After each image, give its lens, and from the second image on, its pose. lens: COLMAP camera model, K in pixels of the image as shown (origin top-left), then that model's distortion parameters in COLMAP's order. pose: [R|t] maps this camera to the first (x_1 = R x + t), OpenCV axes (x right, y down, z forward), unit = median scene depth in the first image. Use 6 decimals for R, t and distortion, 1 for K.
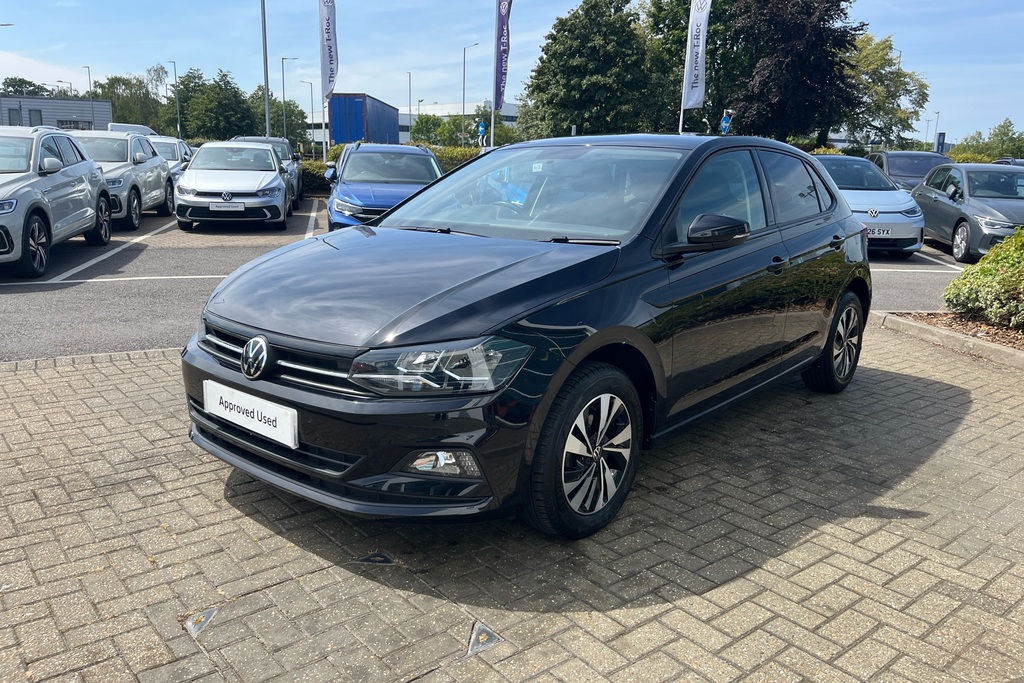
lens RADIAL K [[774.8, 0, 505.2], [0, 774.8, 339.5], [0, 0, 1]] dist [0.074939, -0.109901]
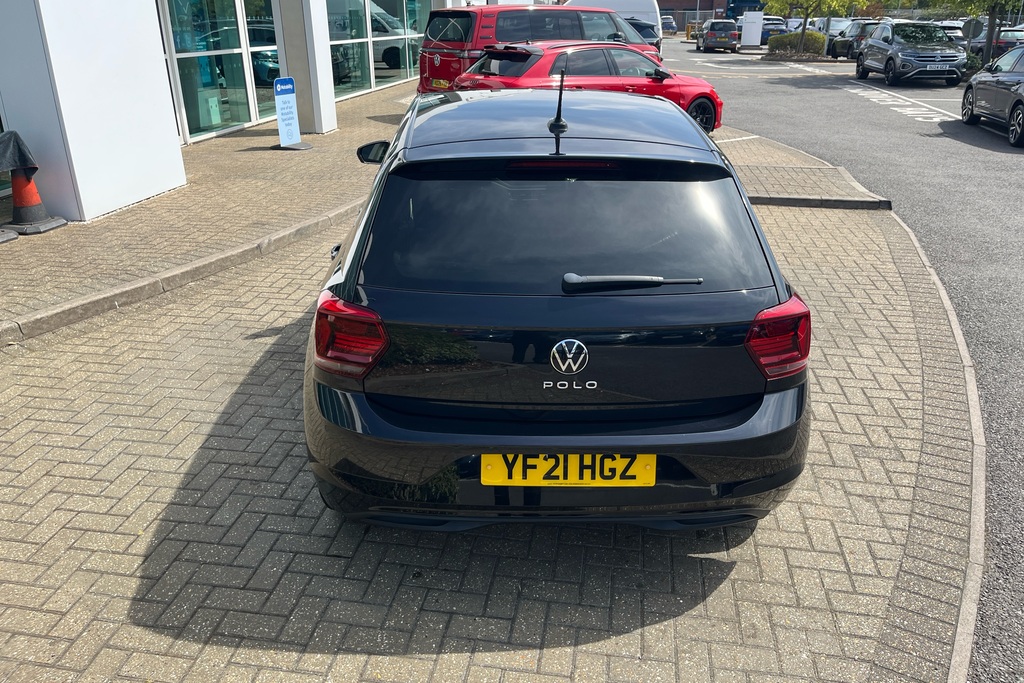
lens RADIAL K [[774.8, 0, 513.6], [0, 774.8, 343.8], [0, 0, 1]] dist [0.074939, -0.109901]
pose [[-0.738604, 0.239530, -0.630150, 1.075195], [-0.165583, 0.841653, 0.514007, -0.623687], [0.653488, 0.483990, -0.581986, 2.160644]]
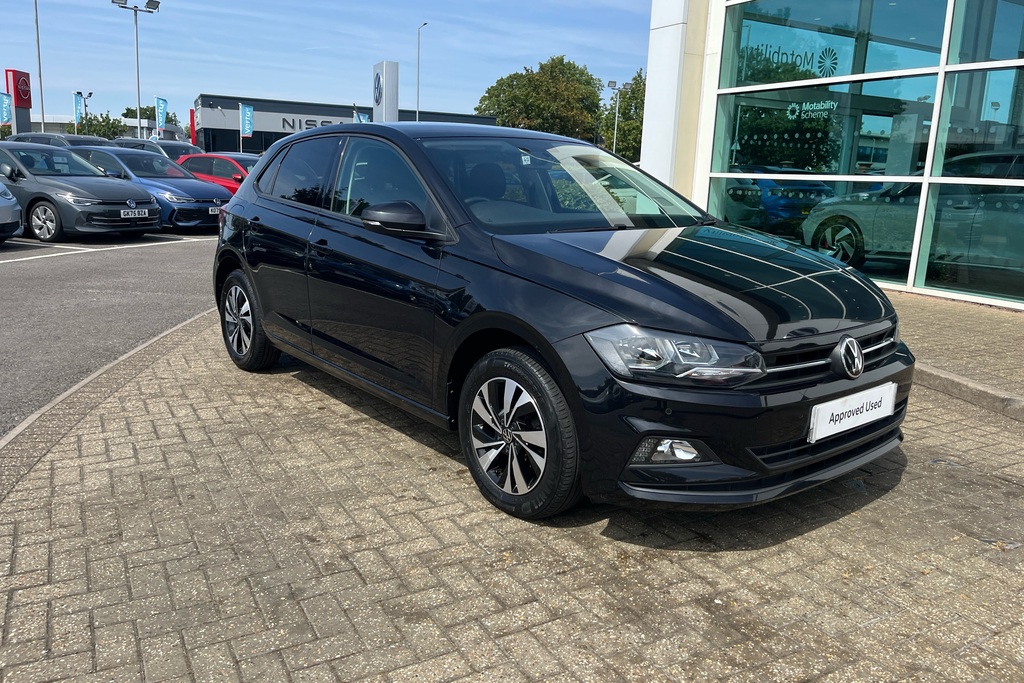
lens RADIAL K [[774.8, 0, 505.6], [0, 774.8, 345.9], [0, 0, 1]] dist [0.074939, -0.109901]
pose [[0.177861, -0.229554, 0.956907, -1.145763], [0.189436, 0.962210, 0.195615, -0.230060], [-0.965650, 0.146481, 0.214626, 1.011890]]
